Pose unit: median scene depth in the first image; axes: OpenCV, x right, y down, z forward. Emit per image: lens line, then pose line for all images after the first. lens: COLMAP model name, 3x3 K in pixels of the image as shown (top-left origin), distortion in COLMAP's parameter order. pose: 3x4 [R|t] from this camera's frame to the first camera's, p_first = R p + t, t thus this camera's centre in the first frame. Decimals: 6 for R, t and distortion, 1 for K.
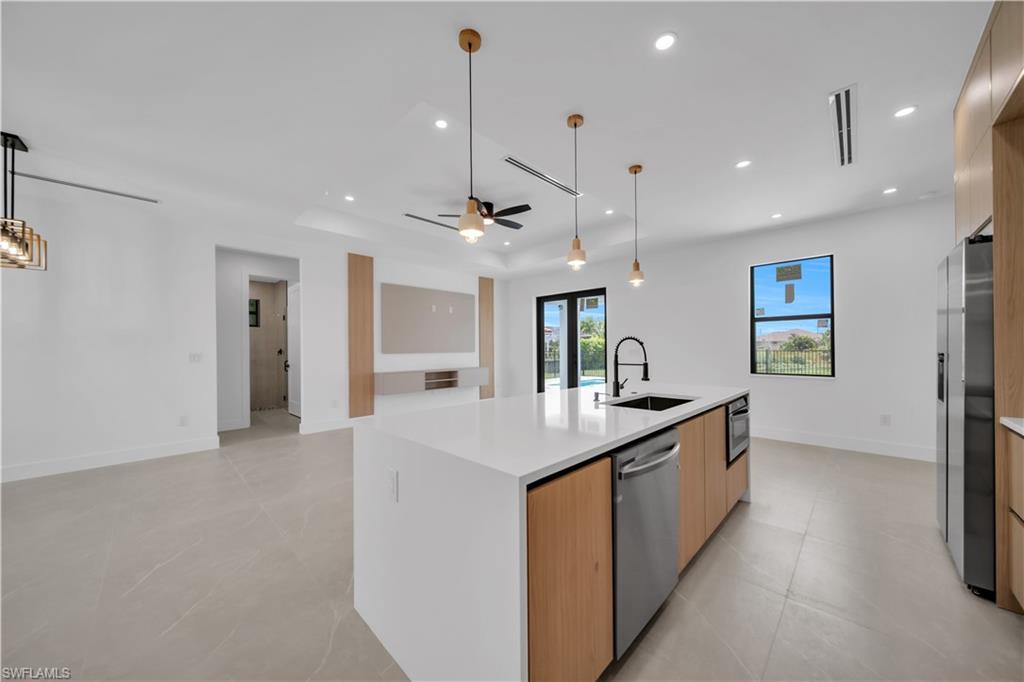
lens RADIAL K [[357.9, 0, 510.4], [0, 357.9, 347.8], [0, 0, 1]] dist [-0.000154, -0.000005]
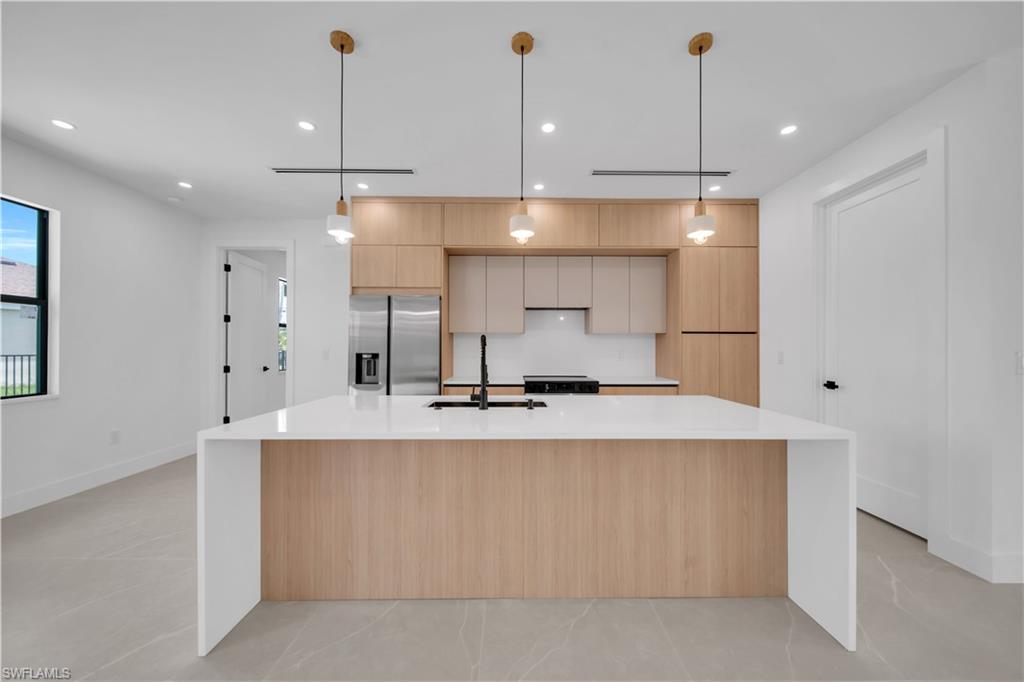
lens RADIAL K [[354.8, 0, 515.1], [0, 354.8, 346.7], [0, 0, 1]] dist [-0.000883, -0.000056]
pose [[-0.705466, 0.011543, 0.708650, -0.186102], [0.001801, 0.999893, -0.014495, 0.004196], [-0.708742, -0.008950, -0.705411, 0.885549]]
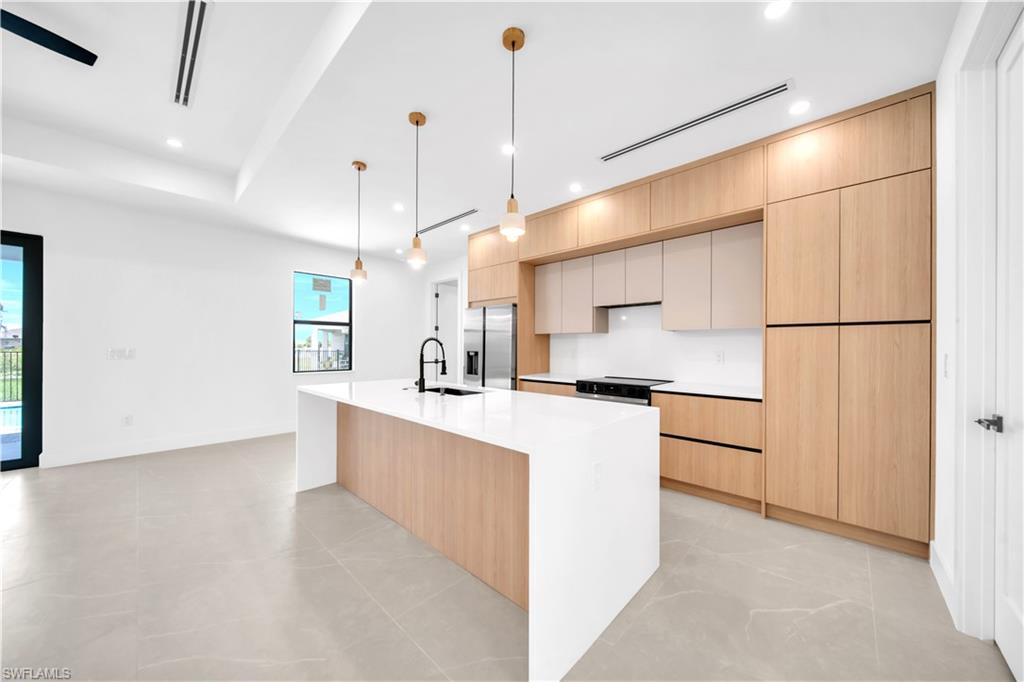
lens RADIAL K [[354.8, 0, 515.1], [0, 354.8, 346.7], [0, 0, 1]] dist [-0.000883, -0.000056]
pose [[-0.021478, 0.013076, 0.999684, -0.461485], [-0.009424, 0.999867, -0.013281, 0.005444], [-0.999725, -0.009706, -0.021352, 0.433469]]
